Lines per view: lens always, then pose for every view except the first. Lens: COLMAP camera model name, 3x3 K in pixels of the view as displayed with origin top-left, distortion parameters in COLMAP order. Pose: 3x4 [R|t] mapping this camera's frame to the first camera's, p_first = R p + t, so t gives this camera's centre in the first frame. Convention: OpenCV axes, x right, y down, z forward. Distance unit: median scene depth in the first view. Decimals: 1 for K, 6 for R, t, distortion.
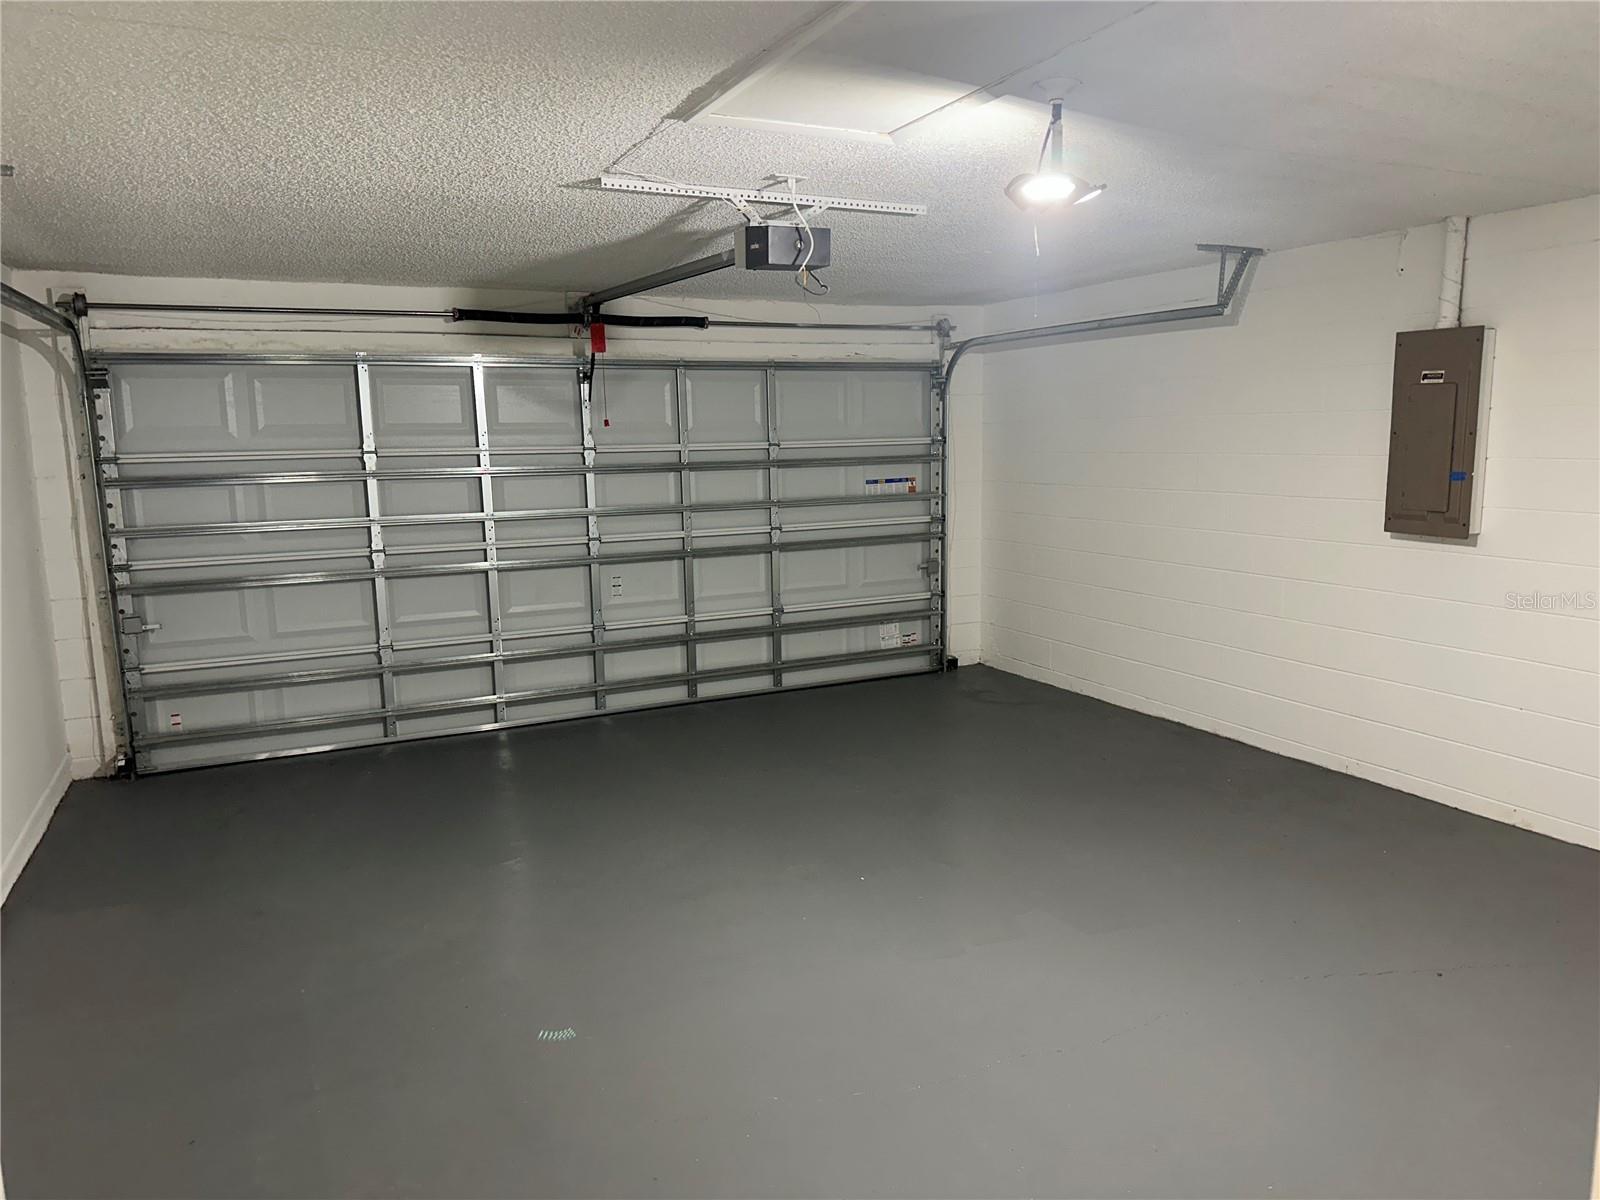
lens RADIAL K [[1116.0, 0, 804.2], [0, 1116.0, 599.7], [0, 0, 1]] dist [-0.002064, -0.003279]
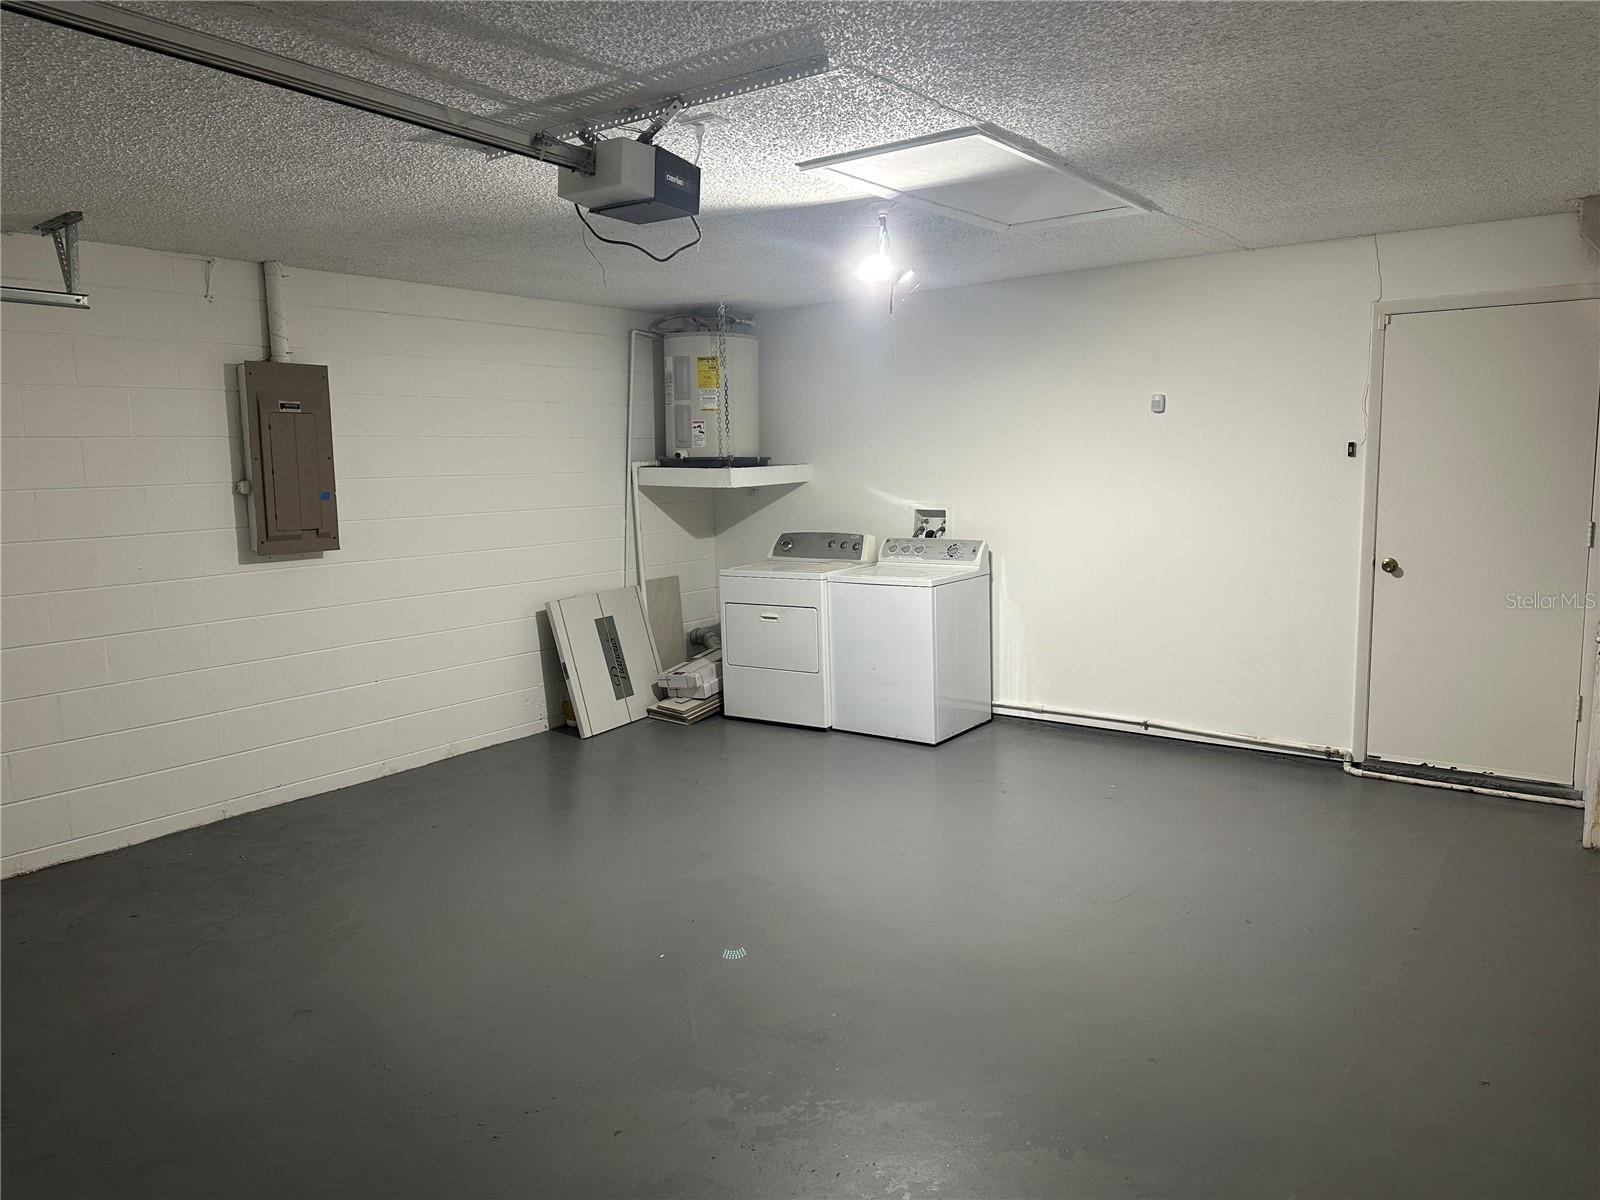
lens RADIAL K [[1116.0, 0, 804.2], [0, 1116.0, 599.7], [0, 0, 1]] dist [-0.002064, -0.003279]
pose [[-0.476779, -0.085467, 0.874858, -0.629088], [0.157775, 0.970778, 0.180822, -0.132452], [-0.864748, 0.224243, -0.449362, 1.078855]]
